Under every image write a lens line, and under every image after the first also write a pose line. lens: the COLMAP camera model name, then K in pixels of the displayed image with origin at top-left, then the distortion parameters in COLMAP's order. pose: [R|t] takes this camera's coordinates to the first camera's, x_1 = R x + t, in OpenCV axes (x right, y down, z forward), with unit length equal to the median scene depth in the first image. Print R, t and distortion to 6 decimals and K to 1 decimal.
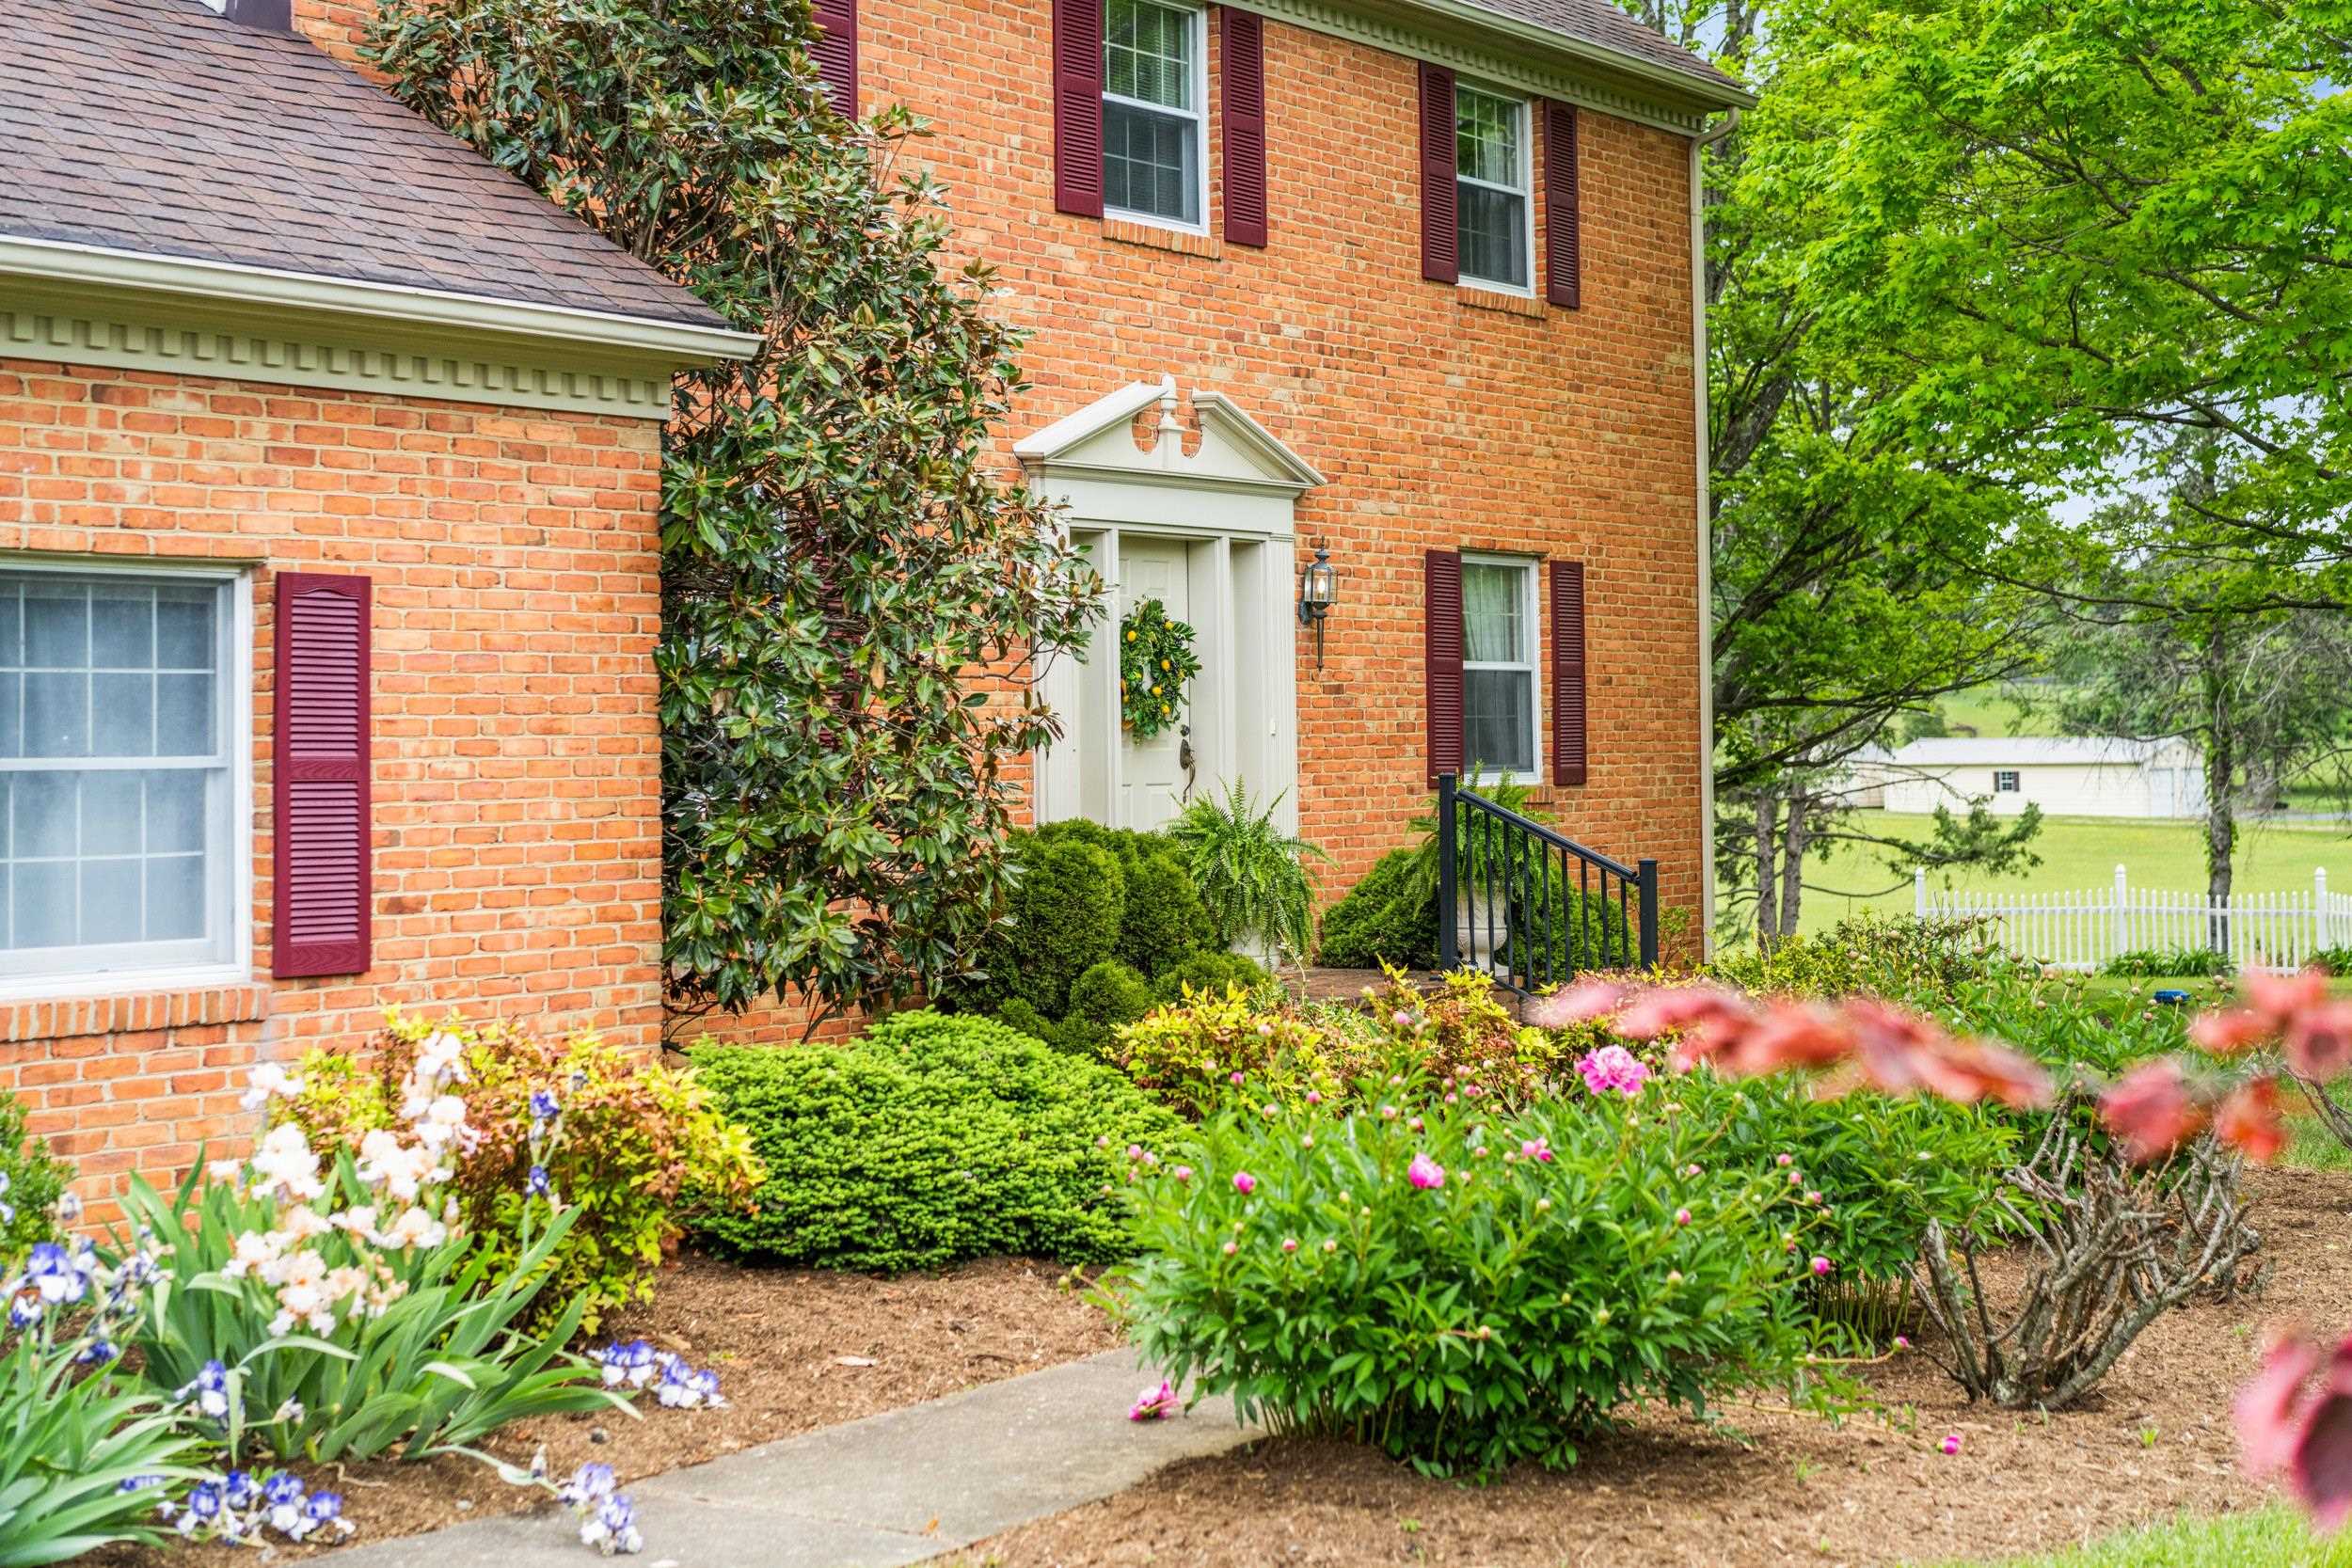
lens RADIAL K [[3673.0, 0, 1229.7], [0, 3673.0, 556.6], [0, 0, 1]] dist [-0.003491, 0.000000]
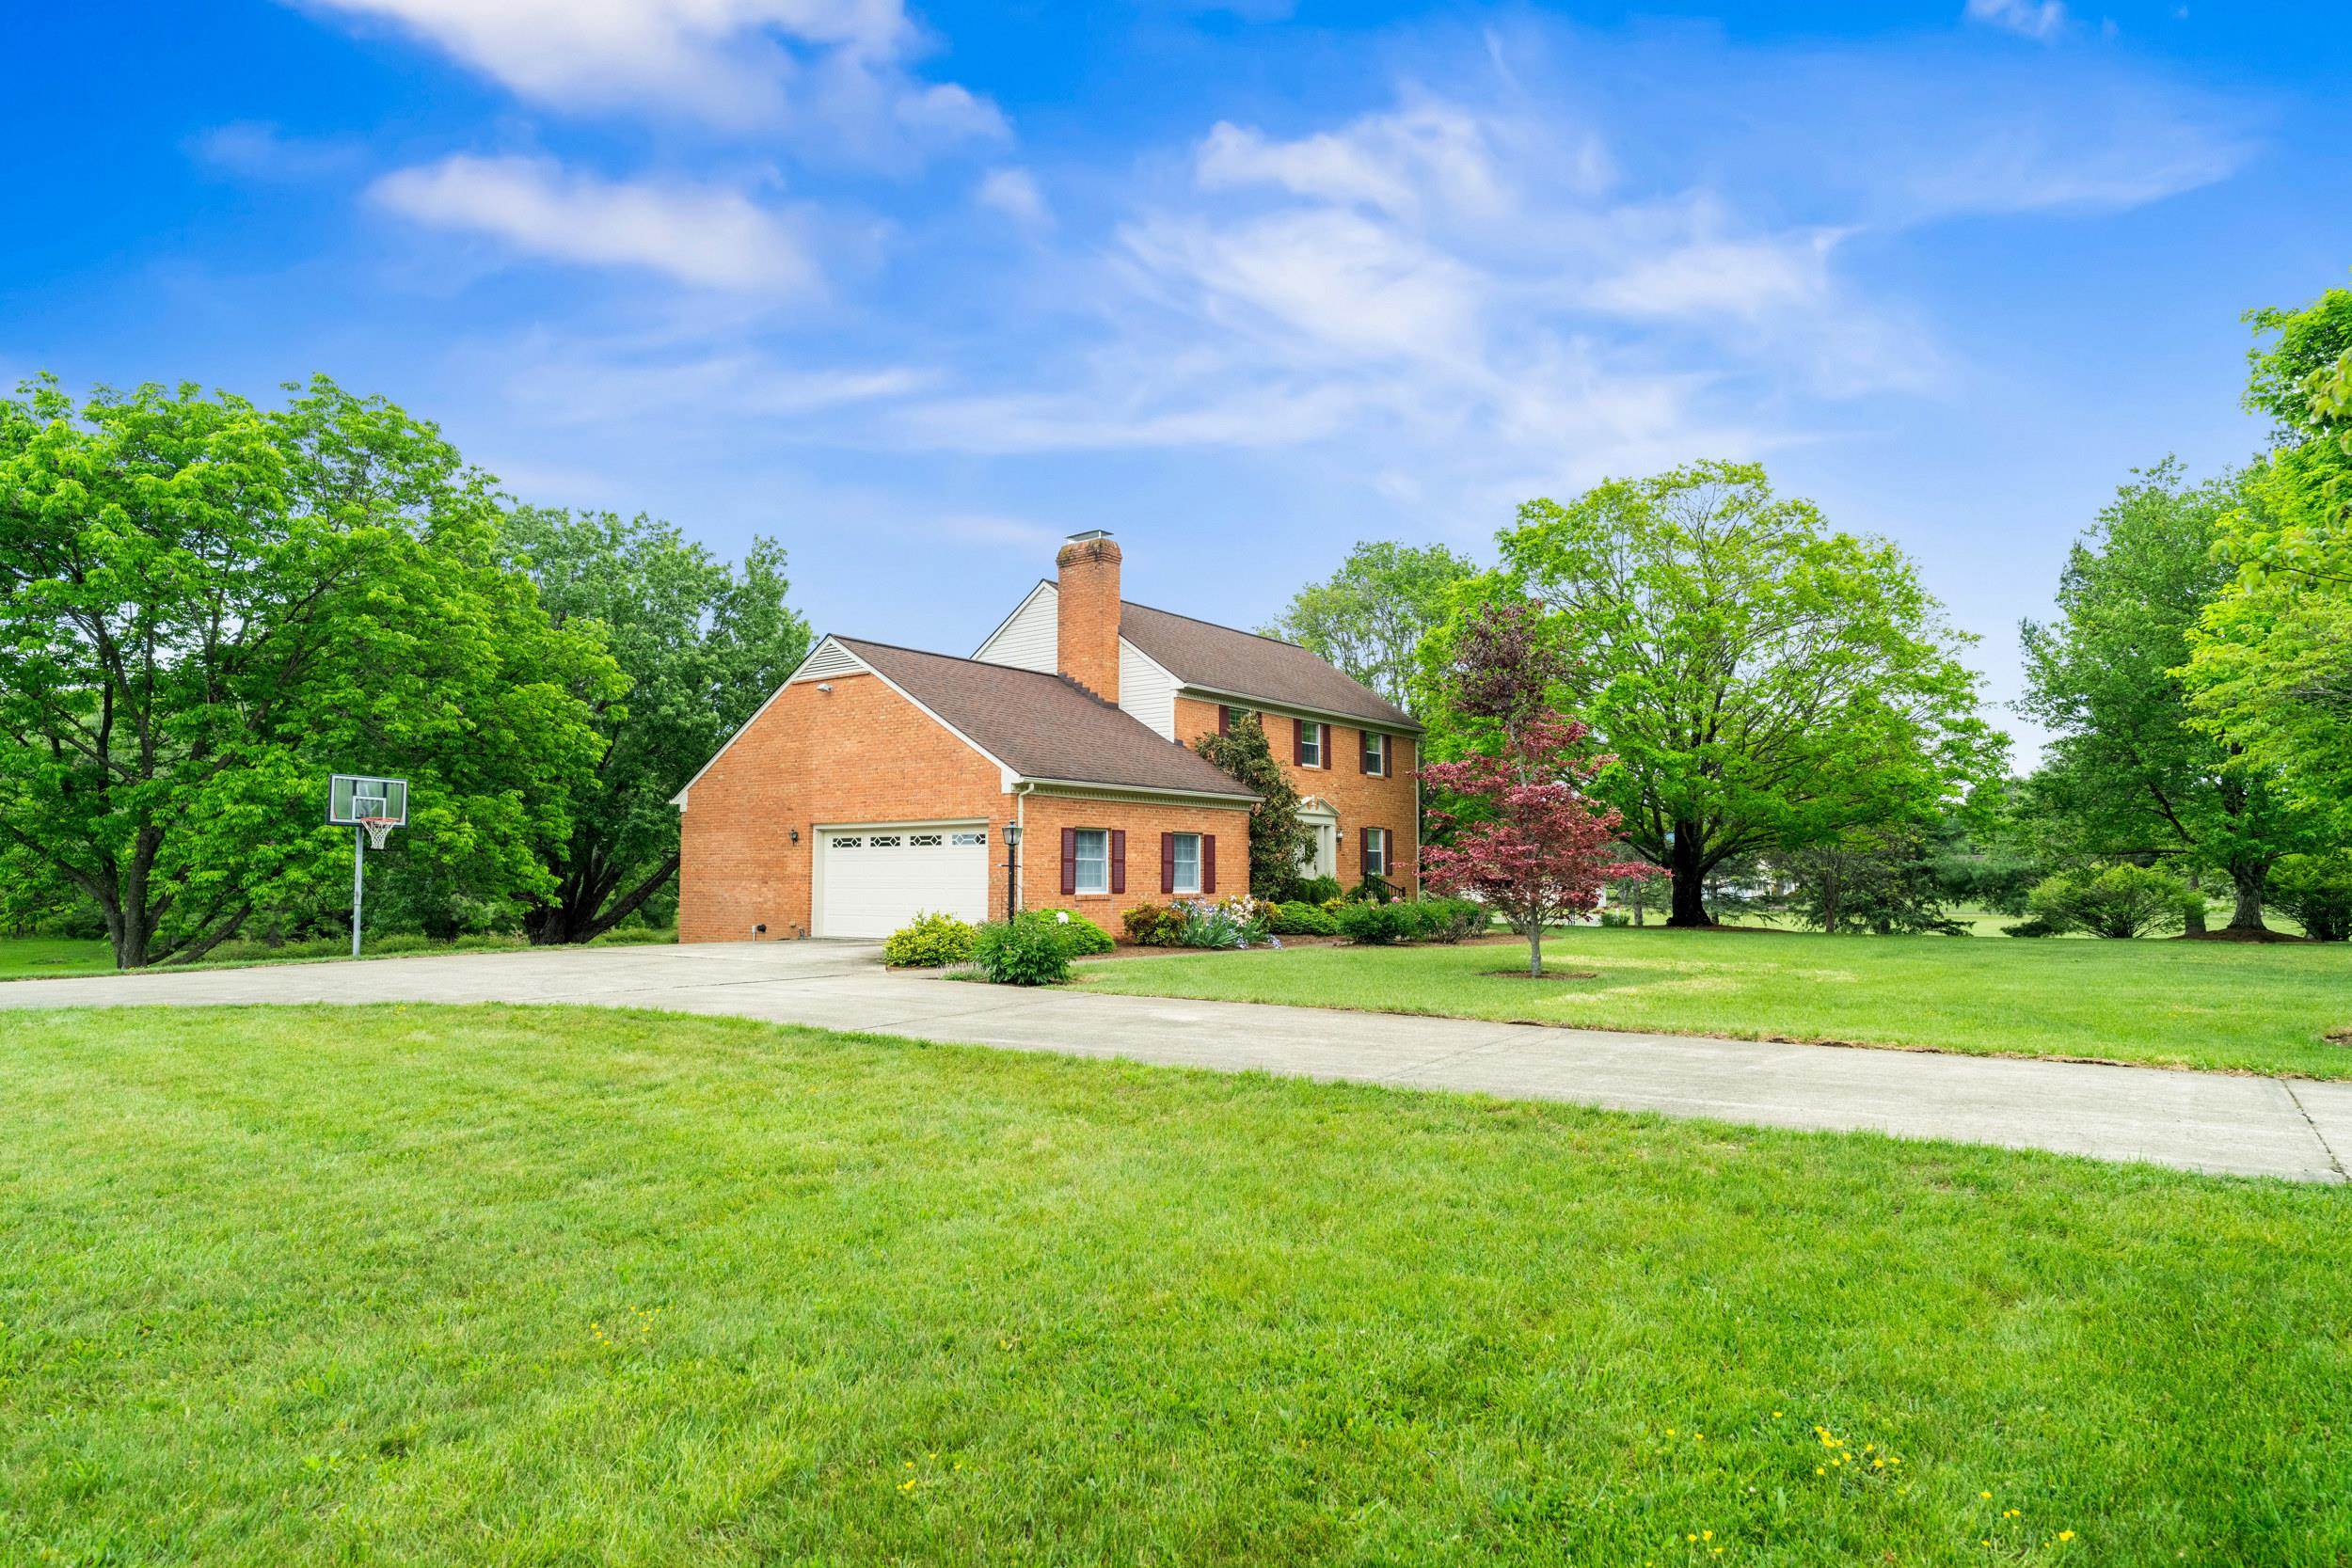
lens RADIAL K [[1370.4, 0, 1185.2], [0, 1370.4, 780.3], [0, 0, 1]] dist [-0.005336, -0.000368]
pose [[0.998428, 0.010224, -0.055101, -0.092237], [-0.011416, 0.999707, -0.021361, -0.026137], [0.054867, 0.021957, 0.998252, -0.978902]]
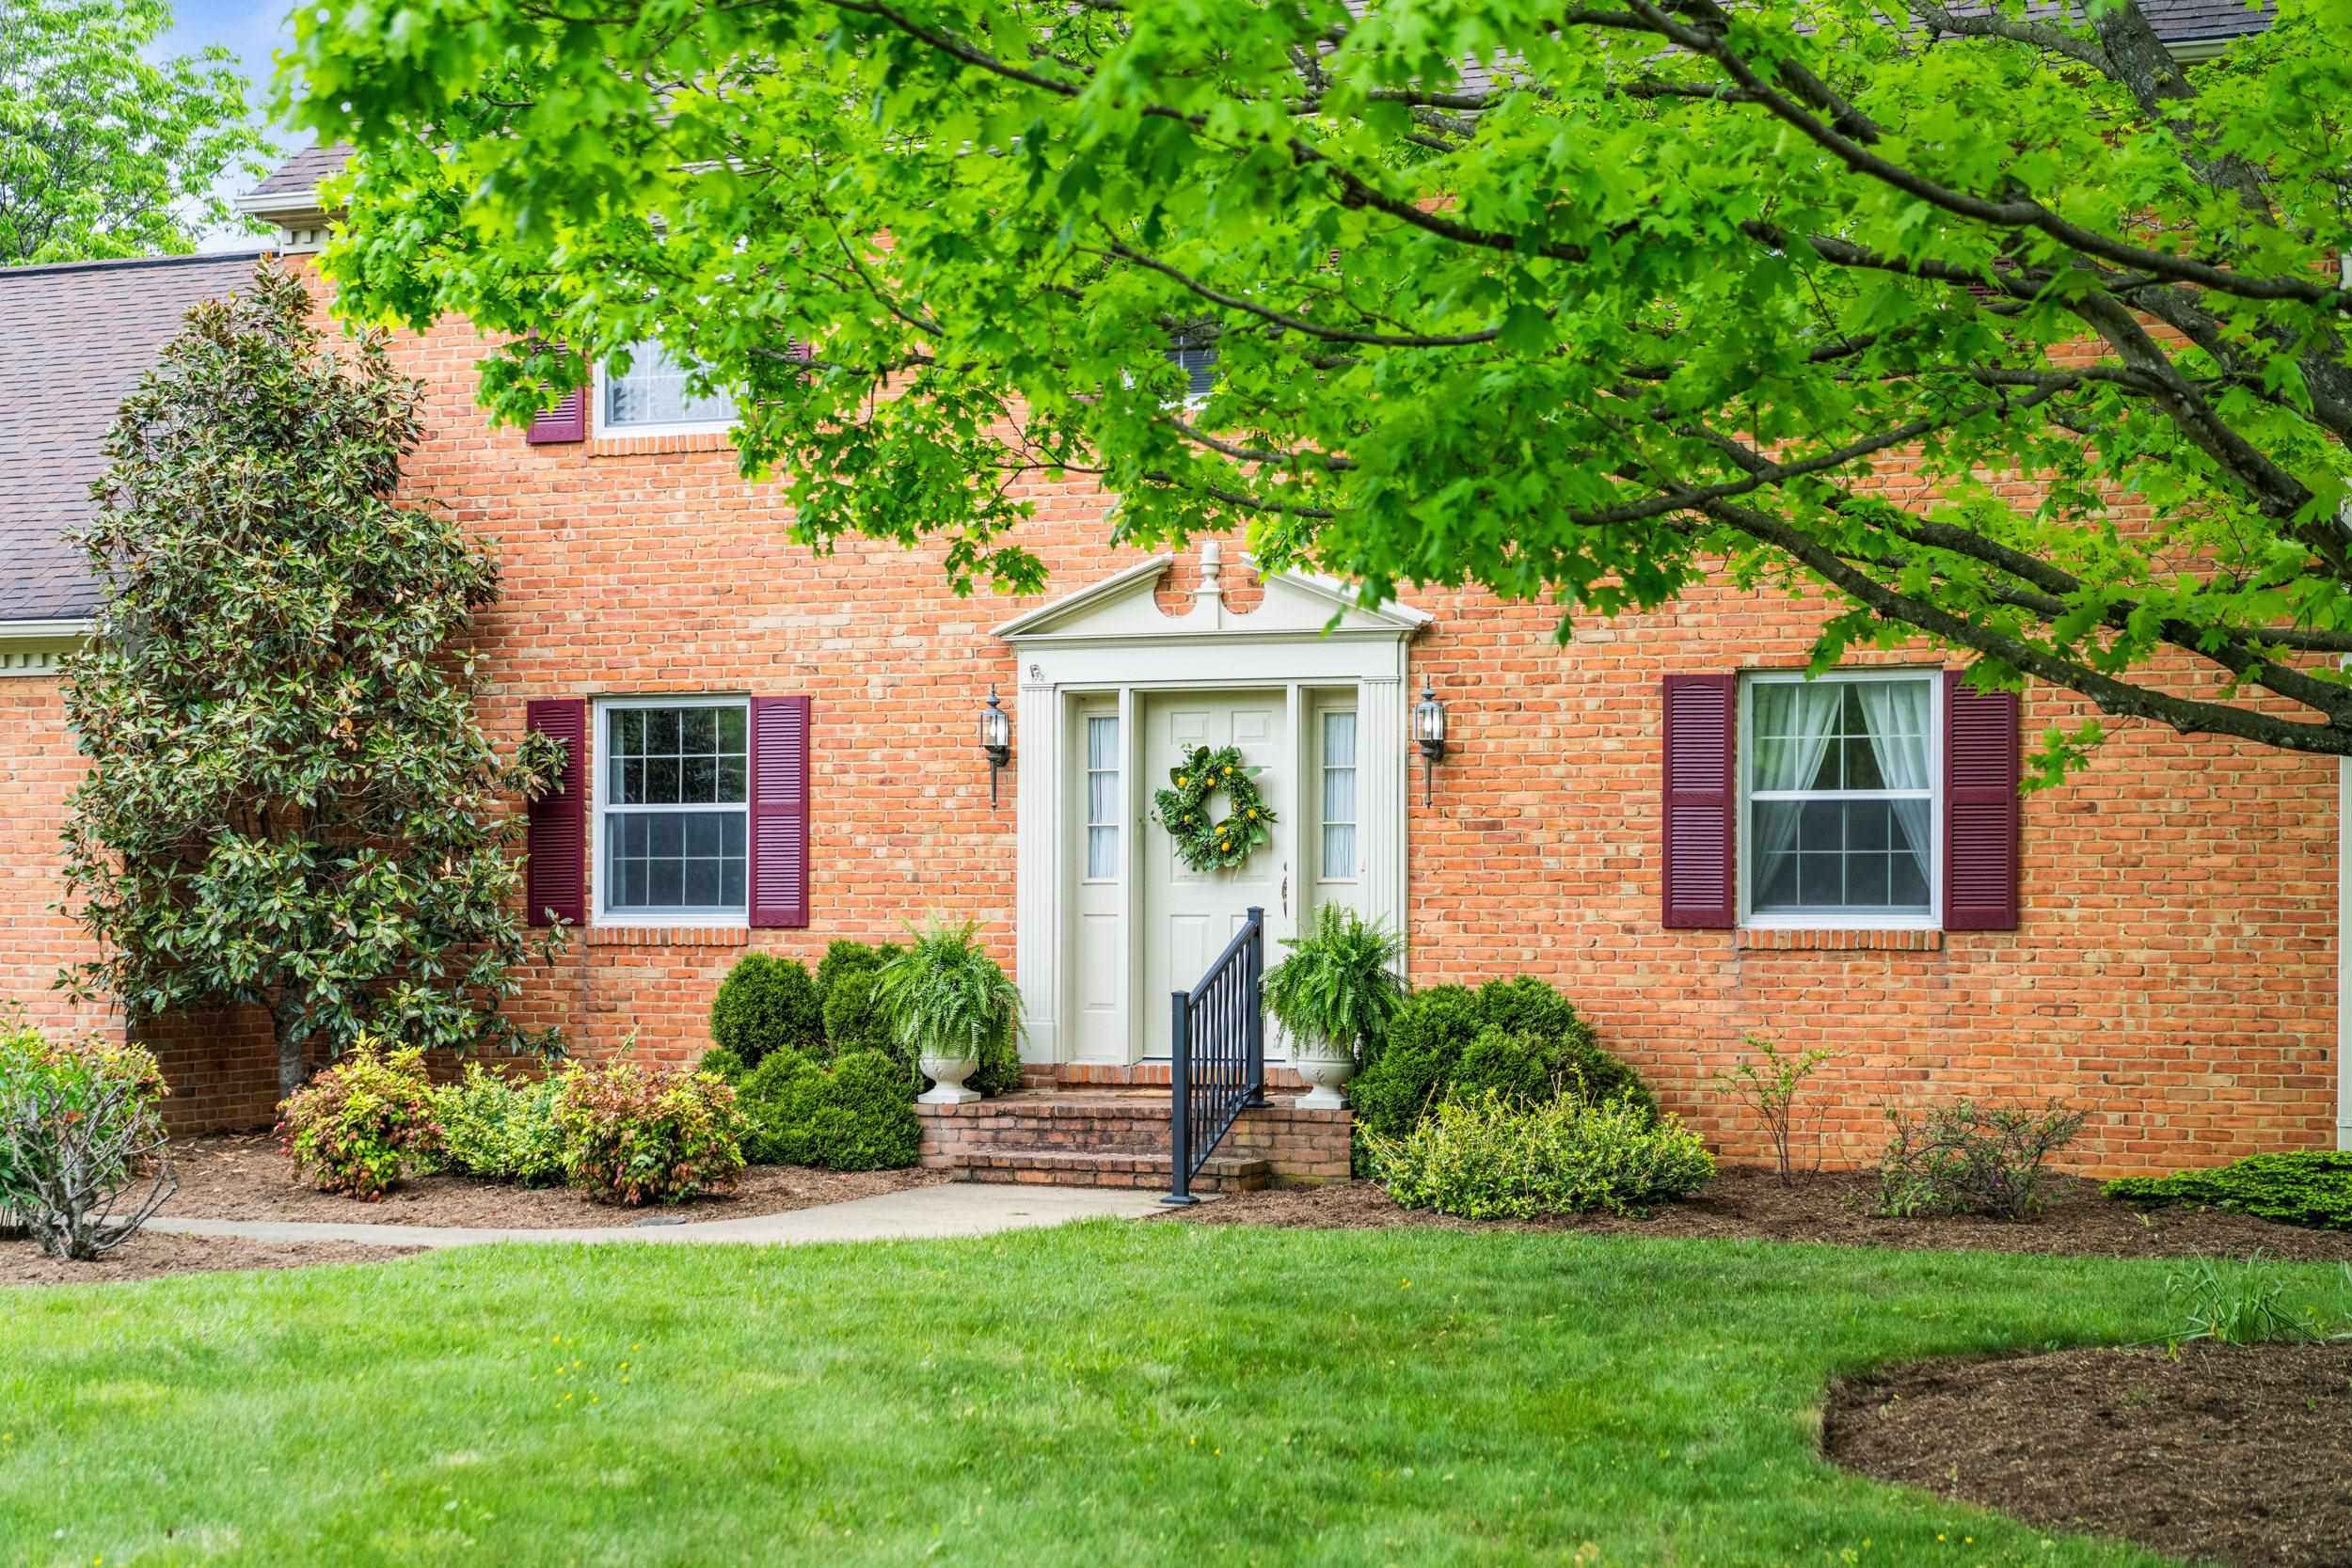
lens RADIAL K [[3673.0, 0, 1178.9], [0, 3673.0, 794.2], [0, 0, 1]] dist [-0.003491, 0.000000]
pose [[0.217005, -0.025041, -0.975849, 1.050673], [0.042582, 0.998962, -0.016165, 0.042882], [0.975241, -0.038046, 0.217846, 0.750178]]
